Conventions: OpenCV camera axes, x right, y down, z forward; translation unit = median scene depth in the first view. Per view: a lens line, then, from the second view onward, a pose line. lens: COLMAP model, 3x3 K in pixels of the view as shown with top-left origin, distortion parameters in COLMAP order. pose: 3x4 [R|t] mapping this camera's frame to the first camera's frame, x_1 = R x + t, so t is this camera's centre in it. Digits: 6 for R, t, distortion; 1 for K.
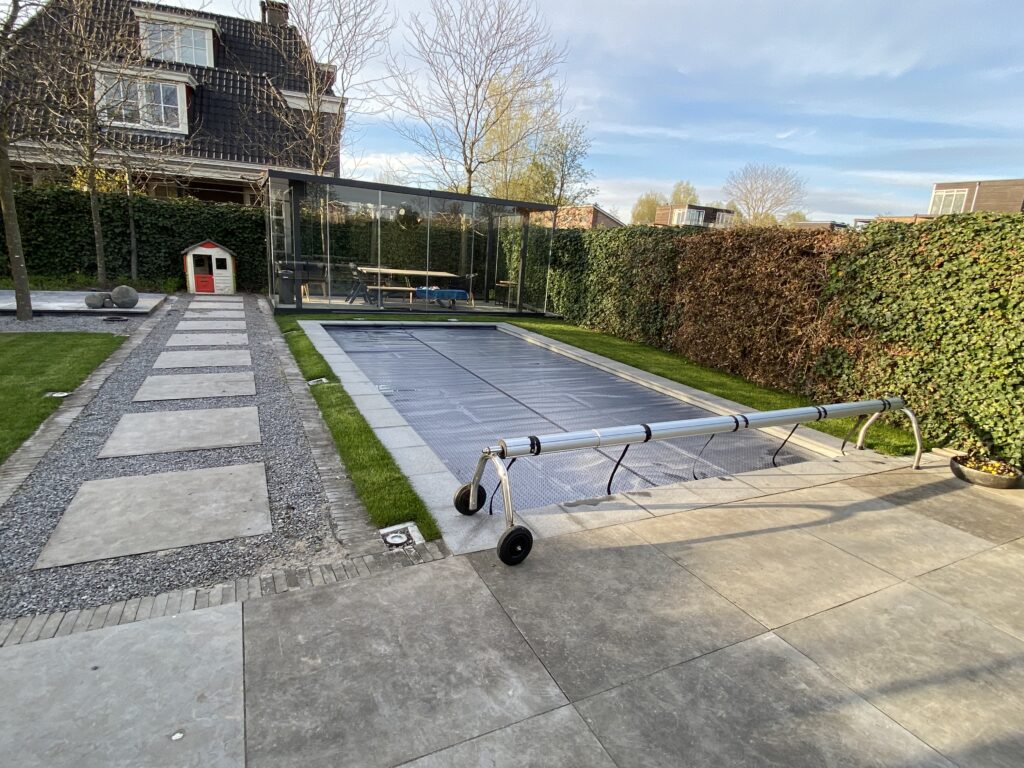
lens RADIAL K [[530.4, 0, 512.0], [0, 530.4, 384.0], [0, 0, 1]] dist [0.041533, -0.038772]
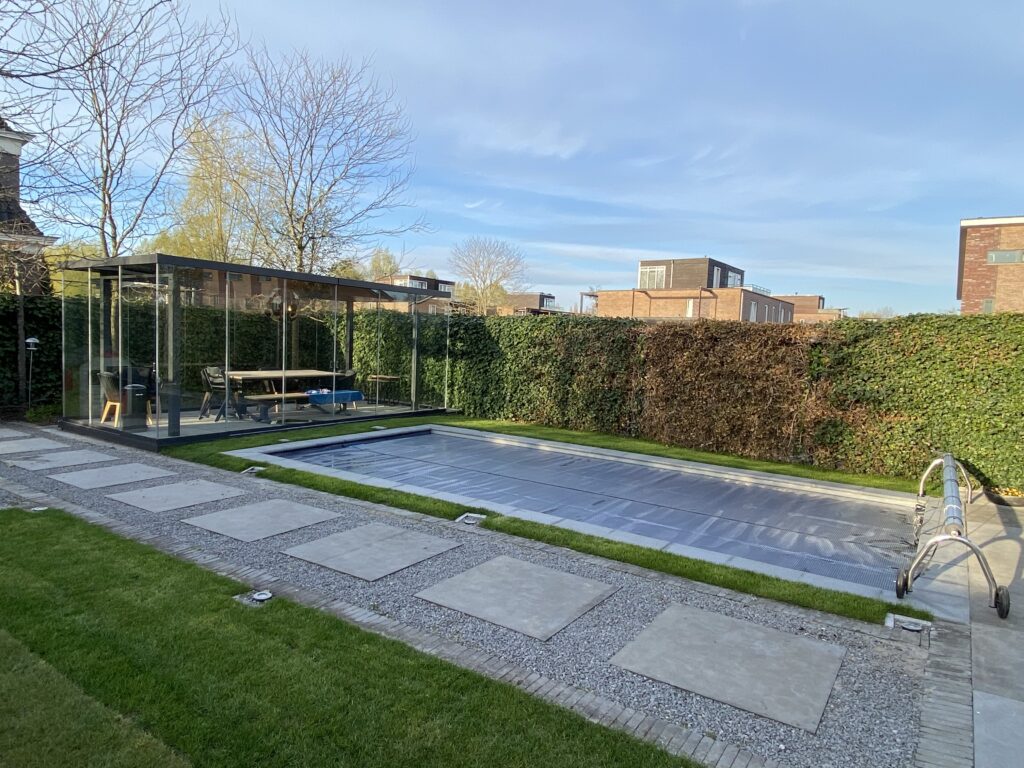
lens RADIAL K [[638.3, 0, 512.0], [0, 638.3, 384.0], [0, 0, 1]] dist [0.057553, -0.051201]
pose [[0.873358, -0.072779, 0.481610, -0.680107], [0.143050, 0.983495, -0.110787, -0.081129], [-0.465598, 0.165651, 0.869355, 0.043978]]
